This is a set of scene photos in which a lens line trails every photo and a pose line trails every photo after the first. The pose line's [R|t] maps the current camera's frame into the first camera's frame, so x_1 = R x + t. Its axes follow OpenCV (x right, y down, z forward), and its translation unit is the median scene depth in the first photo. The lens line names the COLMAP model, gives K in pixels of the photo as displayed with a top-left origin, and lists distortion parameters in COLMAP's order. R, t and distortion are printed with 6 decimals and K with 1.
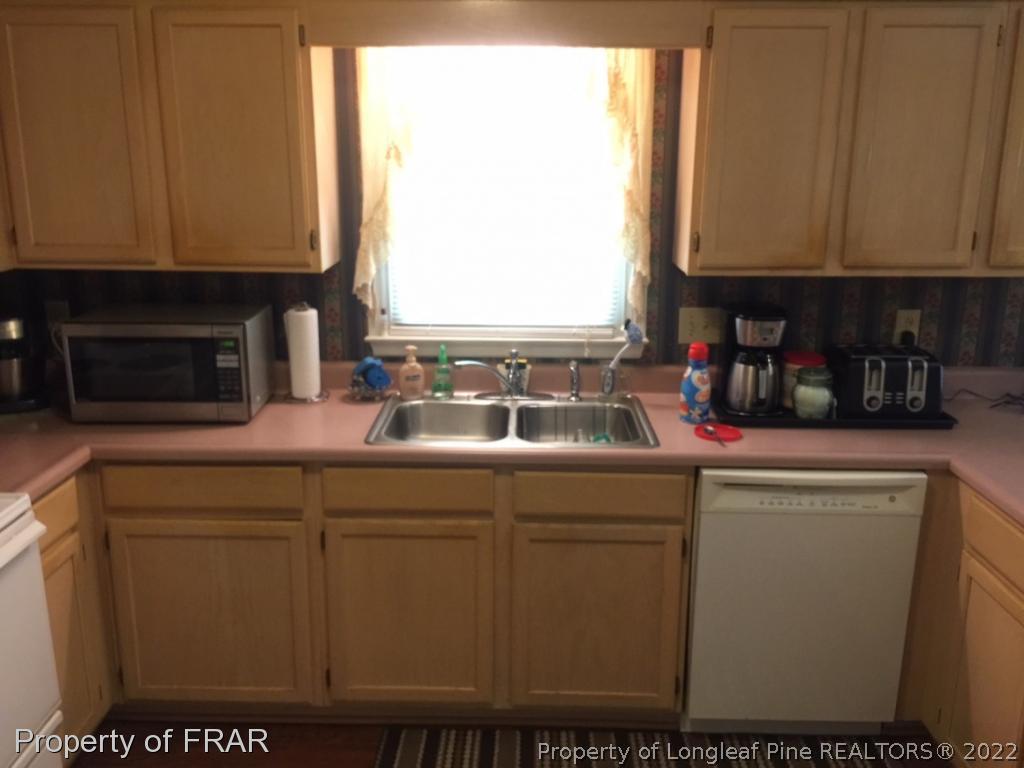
lens RADIAL K [[845.0, 0, 513.4], [0, 845.0, 364.8], [0, 0, 1]] dist [0.042251, -0.005282]
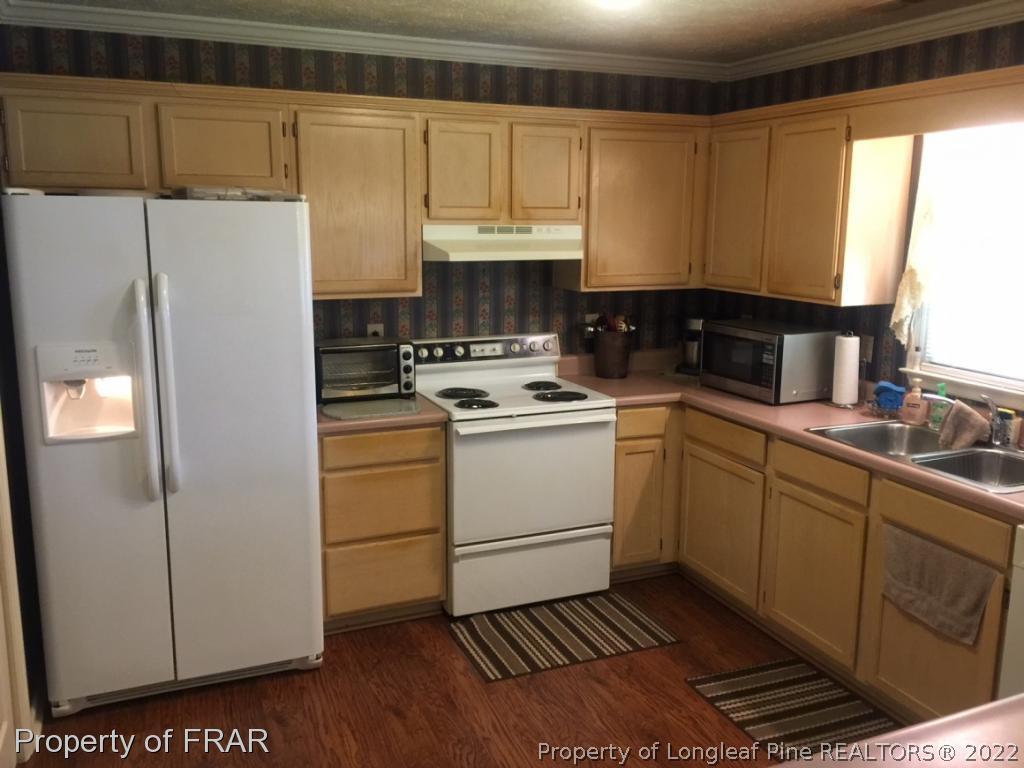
lens RADIAL K [[881.4, 0, 512.0], [0, 881.4, 384.0], [0, 0, 1]] dist [0.008830, 0.005917]
pose [[0.401211, 0.168736, -0.900310, 0.836822], [-0.219751, 0.971913, 0.084227, 0.005959], [0.889235, 0.164051, 0.427022, -0.023117]]
